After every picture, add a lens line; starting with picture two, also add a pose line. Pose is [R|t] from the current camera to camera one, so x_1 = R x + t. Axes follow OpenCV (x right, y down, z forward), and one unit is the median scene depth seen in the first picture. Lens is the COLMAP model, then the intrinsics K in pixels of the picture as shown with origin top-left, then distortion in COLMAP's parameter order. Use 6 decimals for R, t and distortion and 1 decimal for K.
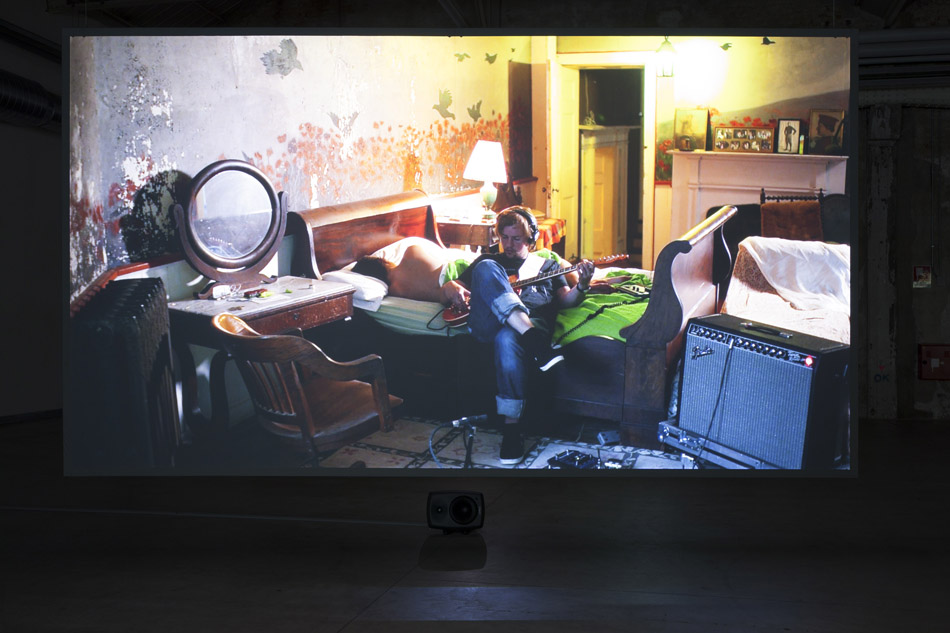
lens RADIAL K [[967.5, 0, 474.7], [0, 967.5, 319.7], [0, 0, 1]] dist [-0.041664, 0.000000]
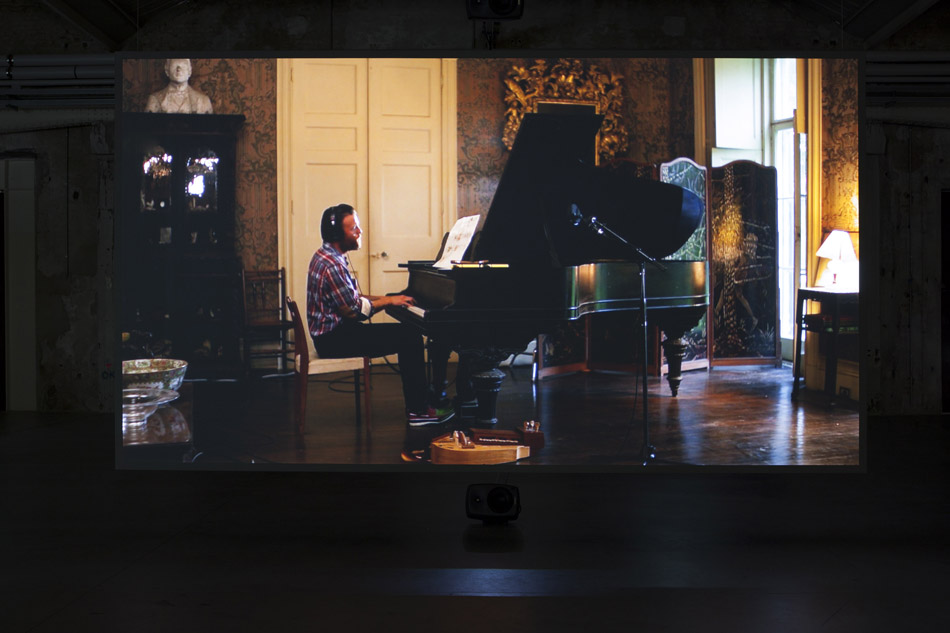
lens RADIAL K [[967.5, 0, 473.0], [0, 967.5, 313.0], [0, 0, 1]] dist [-0.041664, 0.000000]
pose [[0.975423, -0.002073, 0.220331, 0.585093], [0.004096, 0.999954, -0.008725, 0.002172], [-0.220303, 0.009413, 0.975386, -0.145898]]
